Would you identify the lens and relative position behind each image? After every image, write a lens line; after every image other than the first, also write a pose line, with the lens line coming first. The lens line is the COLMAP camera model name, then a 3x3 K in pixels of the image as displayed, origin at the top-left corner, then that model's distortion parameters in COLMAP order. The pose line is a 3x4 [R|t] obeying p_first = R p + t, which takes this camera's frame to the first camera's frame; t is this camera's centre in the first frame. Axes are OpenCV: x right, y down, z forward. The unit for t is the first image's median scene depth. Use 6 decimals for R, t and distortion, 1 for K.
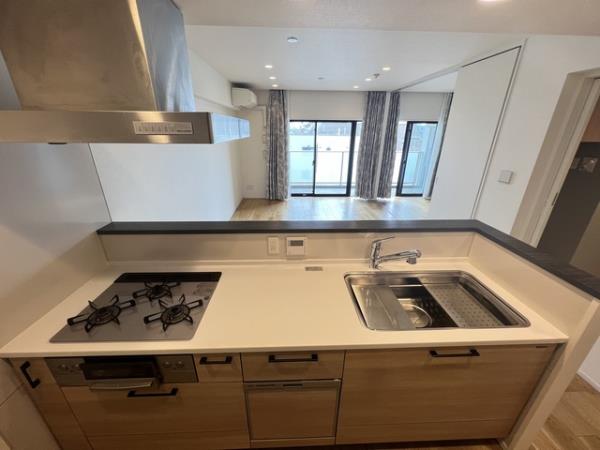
lens RADIAL K [[240.3, 0, 299.6], [0, 240.3, 226.4], [0, 0, 1]] dist [-0.000520, -0.000528]
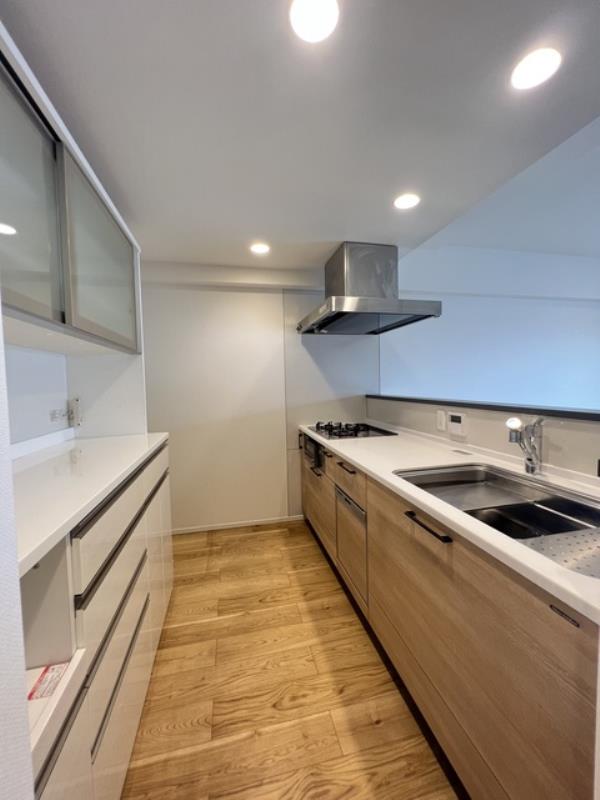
lens RADIAL K [[320.3, 0, 300.0], [0, 320.3, 398.6], [0, 0, 1]] dist [-0.000520, -0.000528]
pose [[0.172123, 0.033840, -0.984494, 1.038741], [-0.349732, 0.936402, -0.028959, 0.232245], [0.920902, 0.349293, 0.173011, 0.247408]]
